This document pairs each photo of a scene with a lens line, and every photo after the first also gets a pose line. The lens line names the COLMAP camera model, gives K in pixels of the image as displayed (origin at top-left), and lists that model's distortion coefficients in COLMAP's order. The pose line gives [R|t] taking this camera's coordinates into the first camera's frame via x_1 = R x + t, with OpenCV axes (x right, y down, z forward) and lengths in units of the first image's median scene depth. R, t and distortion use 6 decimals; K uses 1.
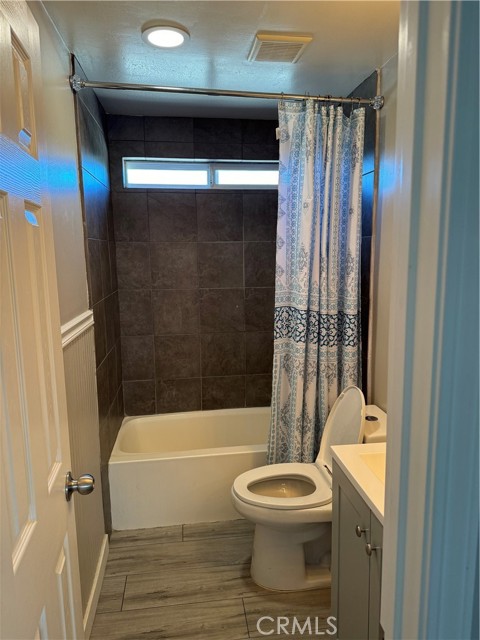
lens RADIAL K [[442.4, 0, 241.5], [0, 442.4, 318.6], [0, 0, 1]] dist [0.061093, -0.082232]
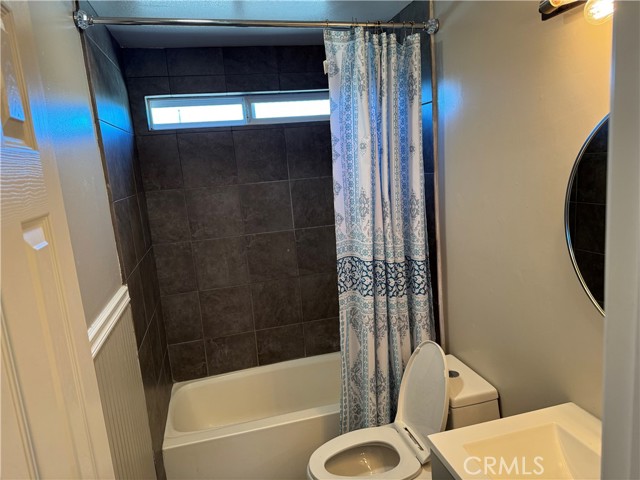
lens RADIAL K [[442.4, 0, 318.5], [0, 442.4, 240.6], [0, 0, 1]] dist [0.061093, -0.082232]
pose [[0.992090, -0.085684, 0.091738, -0.038879], [0.083370, 0.996103, 0.028773, -0.090574], [-0.093846, -0.020897, 0.995367, 0.106616]]
